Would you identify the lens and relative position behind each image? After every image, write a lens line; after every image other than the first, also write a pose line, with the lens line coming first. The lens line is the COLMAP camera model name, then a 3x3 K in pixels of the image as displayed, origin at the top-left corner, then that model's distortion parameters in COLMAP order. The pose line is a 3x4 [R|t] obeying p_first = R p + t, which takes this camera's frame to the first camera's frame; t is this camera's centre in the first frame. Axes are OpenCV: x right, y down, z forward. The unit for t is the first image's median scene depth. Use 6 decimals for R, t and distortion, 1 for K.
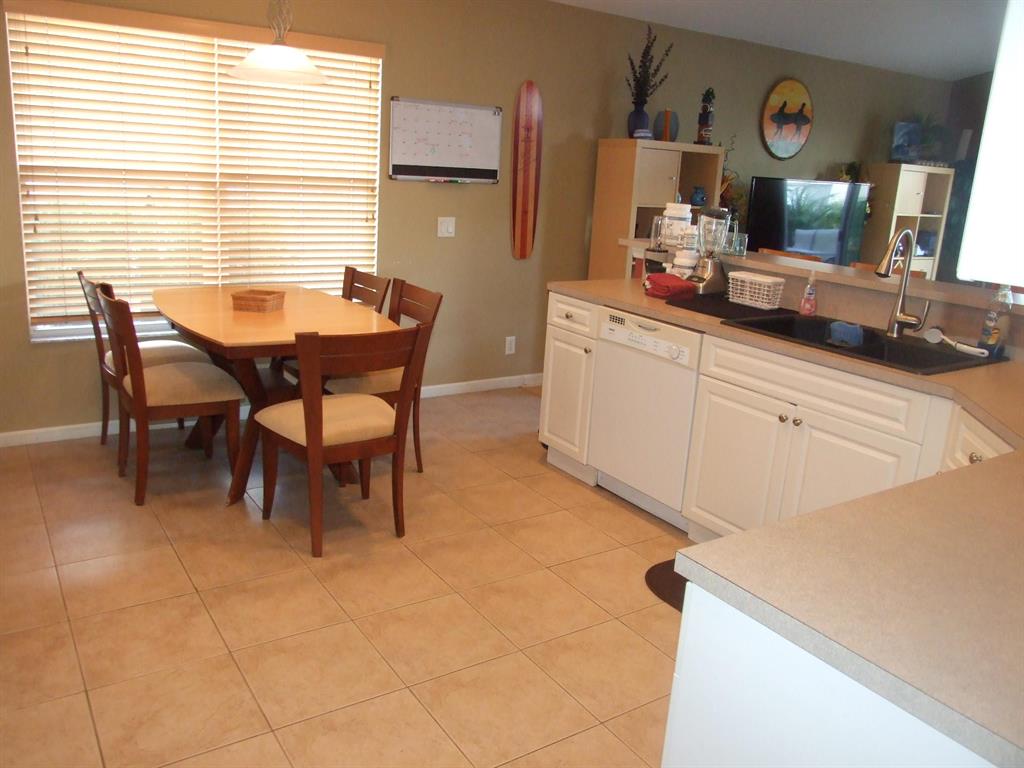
lens RADIAL K [[824.0, 0, 502.0], [0, 824.0, 377.1], [0, 0, 1]] dist [-0.054897, 0.046373]
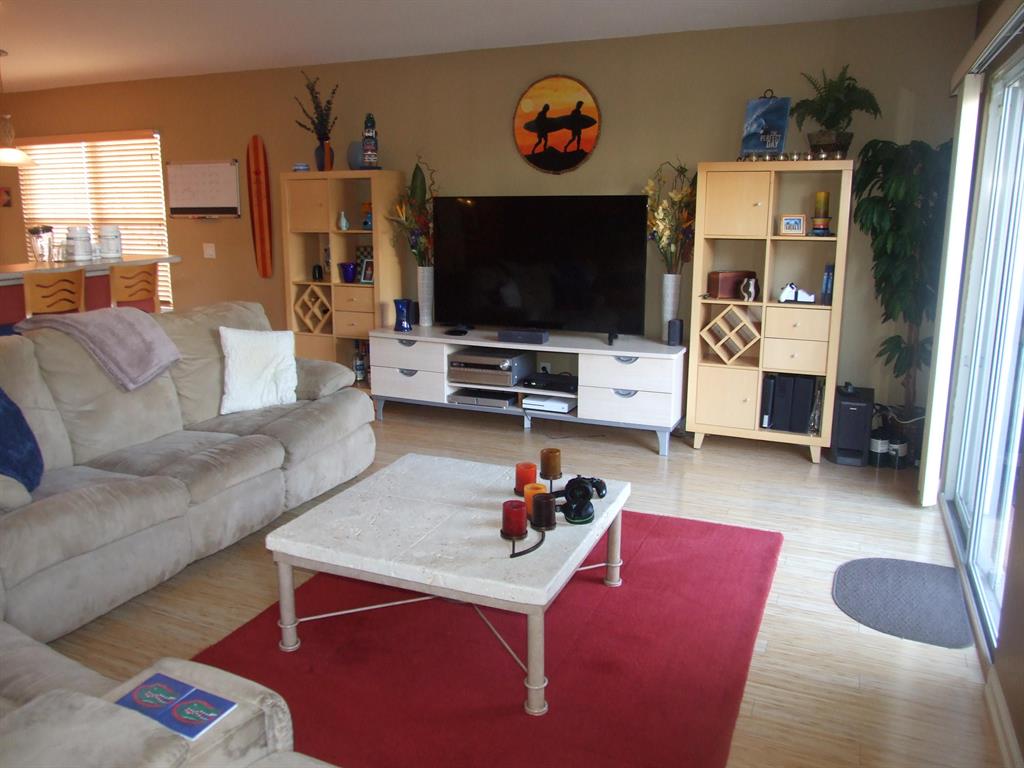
lens RADIAL K [[824.0, 0, 507.3], [0, 824.0, 386.1], [0, 0, 1]] dist [-0.054897, 0.046373]
pose [[0.531497, 0.124304, -0.837890, 1.693141], [-0.181169, 0.982966, 0.030906, -0.116505], [0.827459, 0.135373, 0.544964, 0.871472]]
